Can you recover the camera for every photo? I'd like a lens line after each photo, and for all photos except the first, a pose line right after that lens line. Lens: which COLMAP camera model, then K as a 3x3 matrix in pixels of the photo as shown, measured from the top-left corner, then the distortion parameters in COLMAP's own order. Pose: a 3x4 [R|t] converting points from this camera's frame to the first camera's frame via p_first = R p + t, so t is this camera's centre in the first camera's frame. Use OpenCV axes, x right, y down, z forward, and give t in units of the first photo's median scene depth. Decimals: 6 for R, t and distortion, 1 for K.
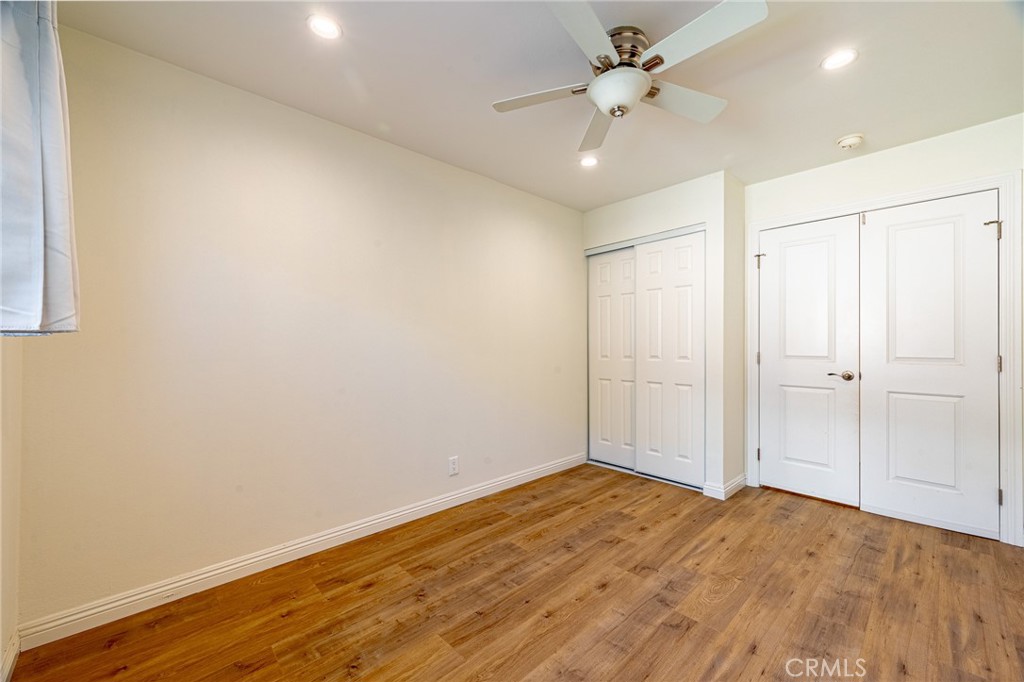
lens RADIAL K [[404.4, 0, 512.1], [0, 404.4, 345.6], [0, 0, 1]] dist [-0.001827, -0.000160]
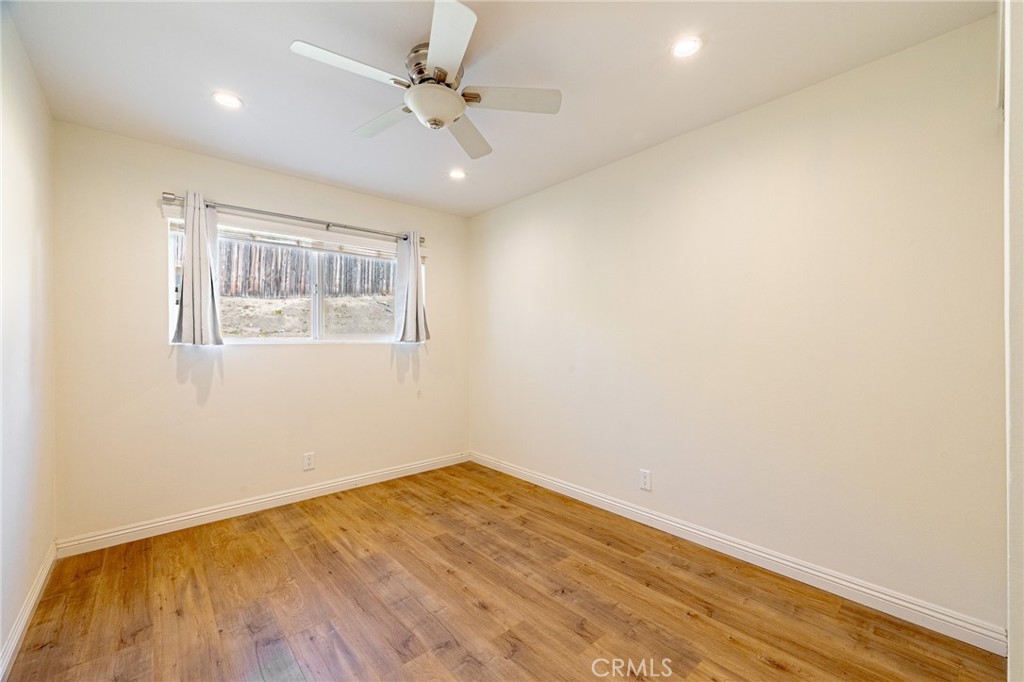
lens RADIAL K [[404.4, 0, 512.1], [0, 404.4, 345.6], [0, 0, 1]] dist [-0.001827, -0.000160]
pose [[-0.020867, 0.013828, -0.999687, 1.052498], [-0.000112, 0.999904, 0.013834, -0.022086], [0.999782, 0.000400, -0.020864, 0.990626]]
